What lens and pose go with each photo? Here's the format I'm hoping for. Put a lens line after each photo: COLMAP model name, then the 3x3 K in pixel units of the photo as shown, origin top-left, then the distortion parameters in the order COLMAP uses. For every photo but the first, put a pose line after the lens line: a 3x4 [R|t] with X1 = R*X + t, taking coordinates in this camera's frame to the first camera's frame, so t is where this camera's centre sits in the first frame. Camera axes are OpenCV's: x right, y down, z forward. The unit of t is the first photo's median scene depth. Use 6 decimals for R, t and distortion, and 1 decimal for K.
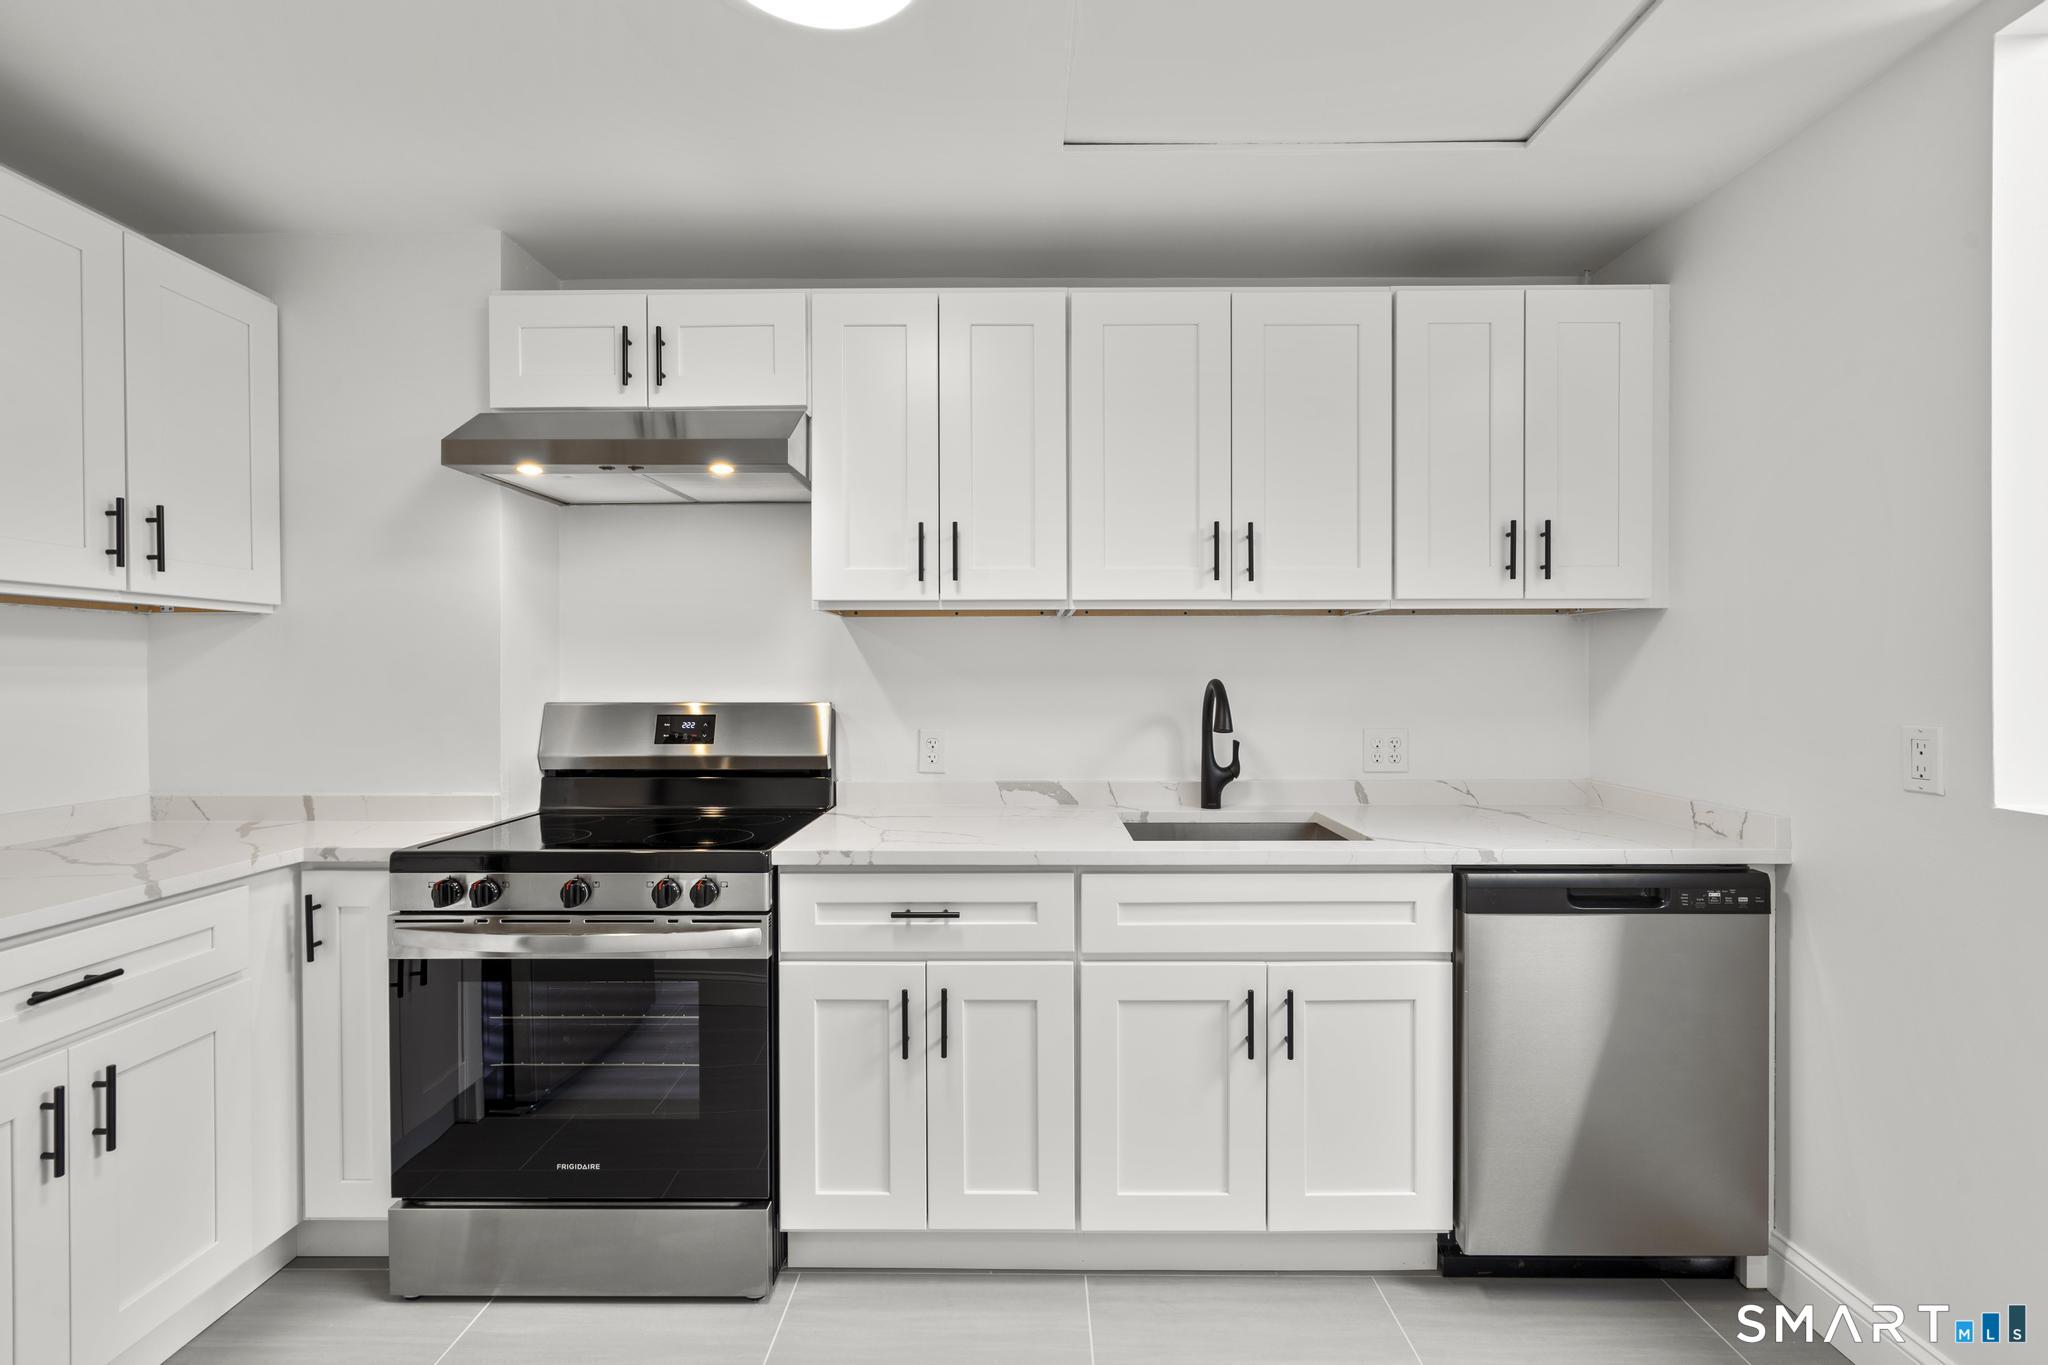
lens RADIAL K [[908.2, 0, 1024.0], [0, 908.2, 682.5], [0, 0, 1]] dist [-0.003861, 0.000002]
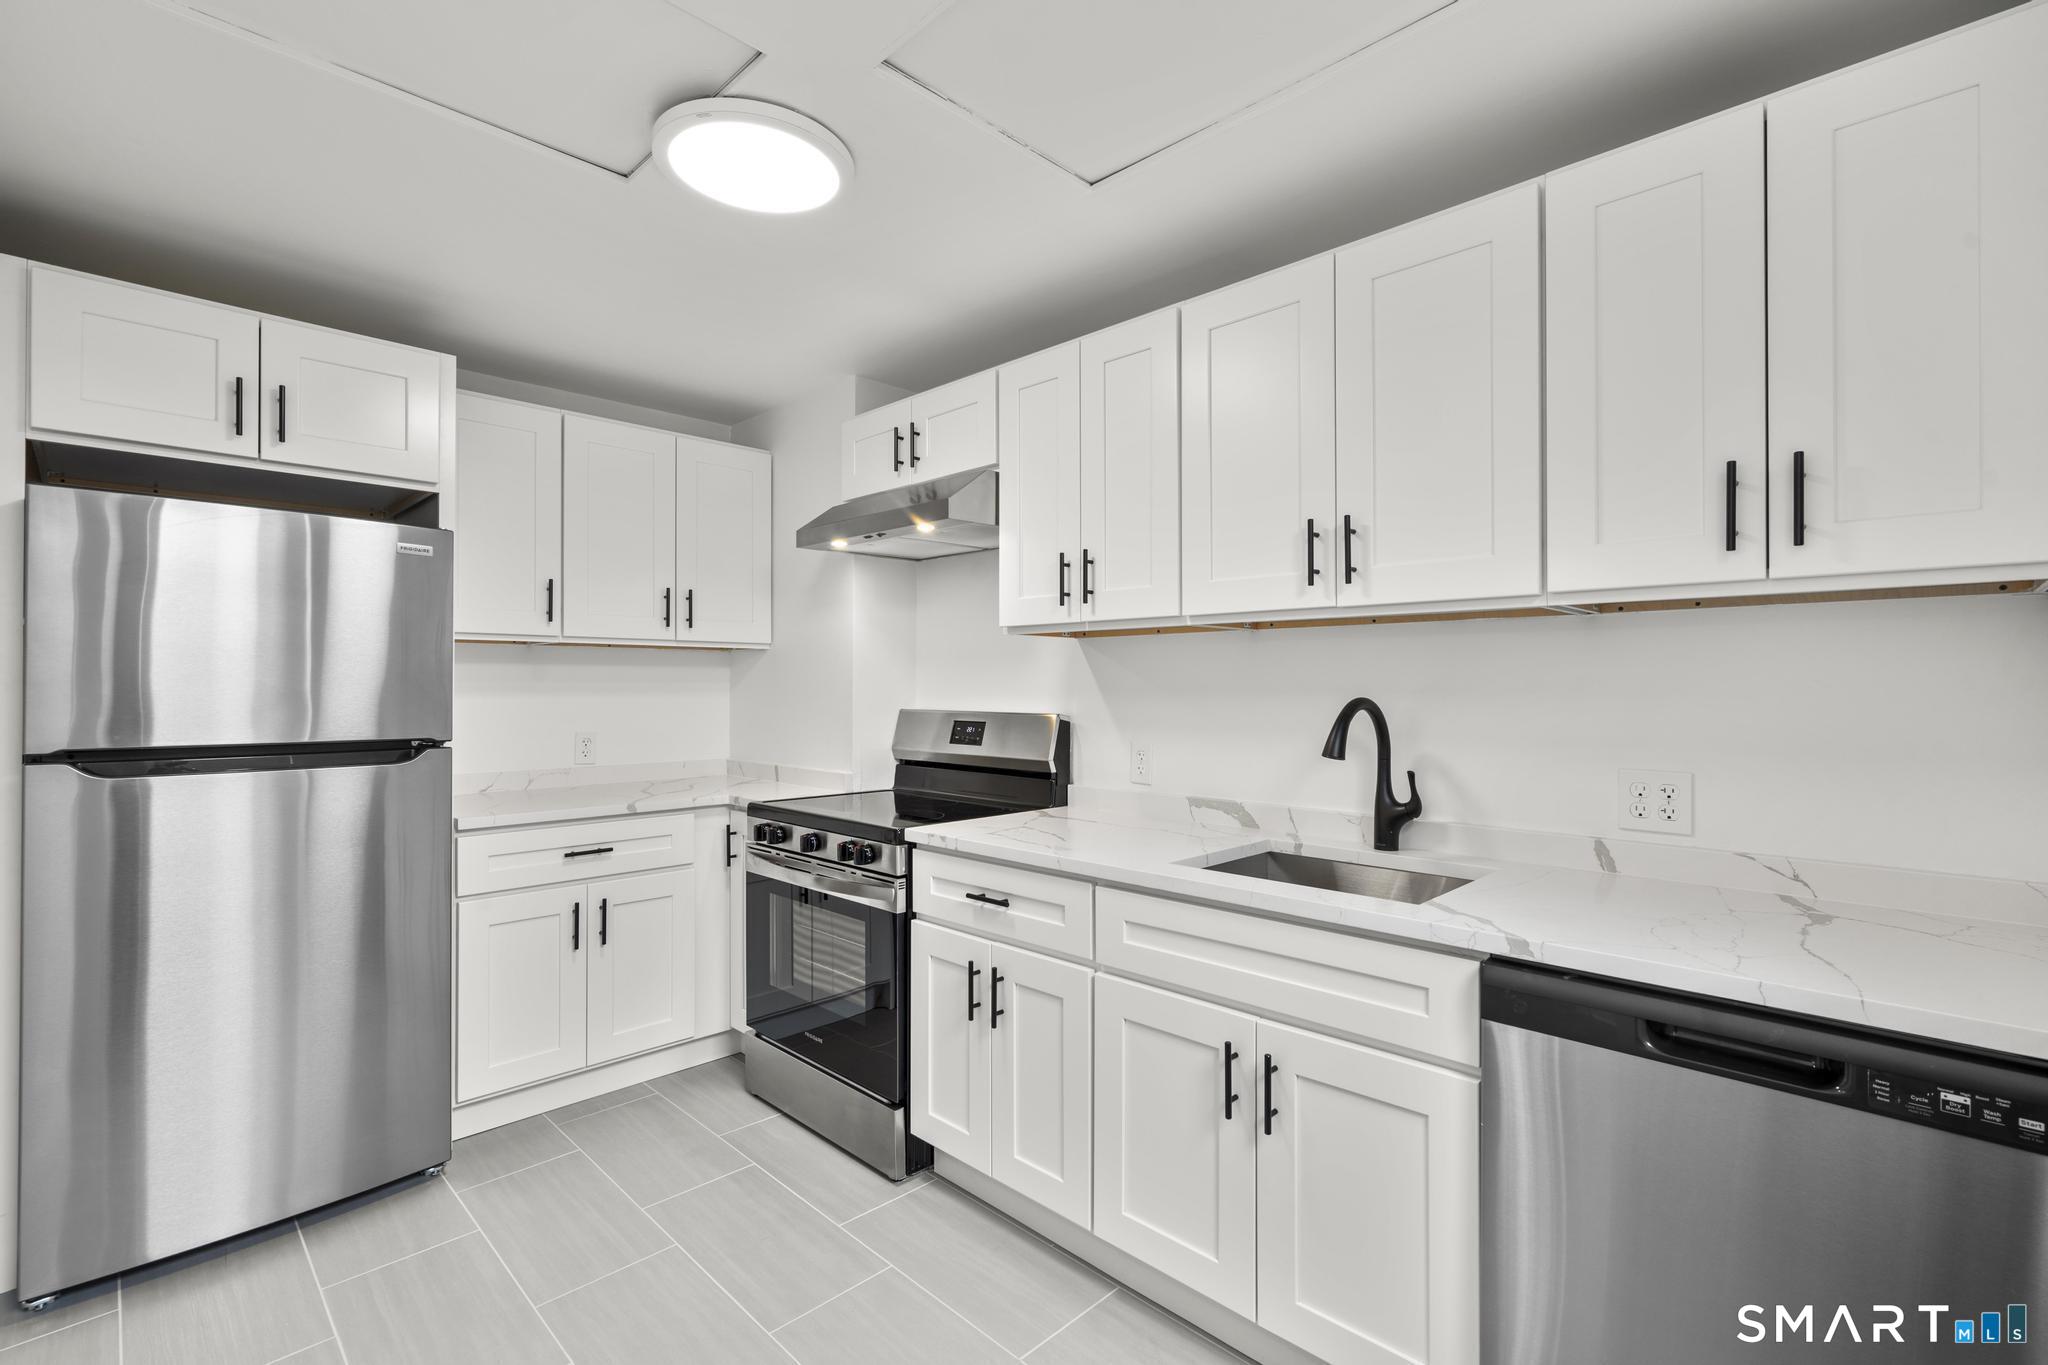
lens RADIAL K [[918.7, 0, 1024.0], [0, 918.7, 682.5], [0, 0, 1]] dist [-0.002528, 0.000519]
pose [[0.714254, 0.000113, -0.699887, 0.634254], [-0.008470, 0.999928, -0.008483, -0.008226], [0.699835, 0.011987, 0.714204, 0.170449]]
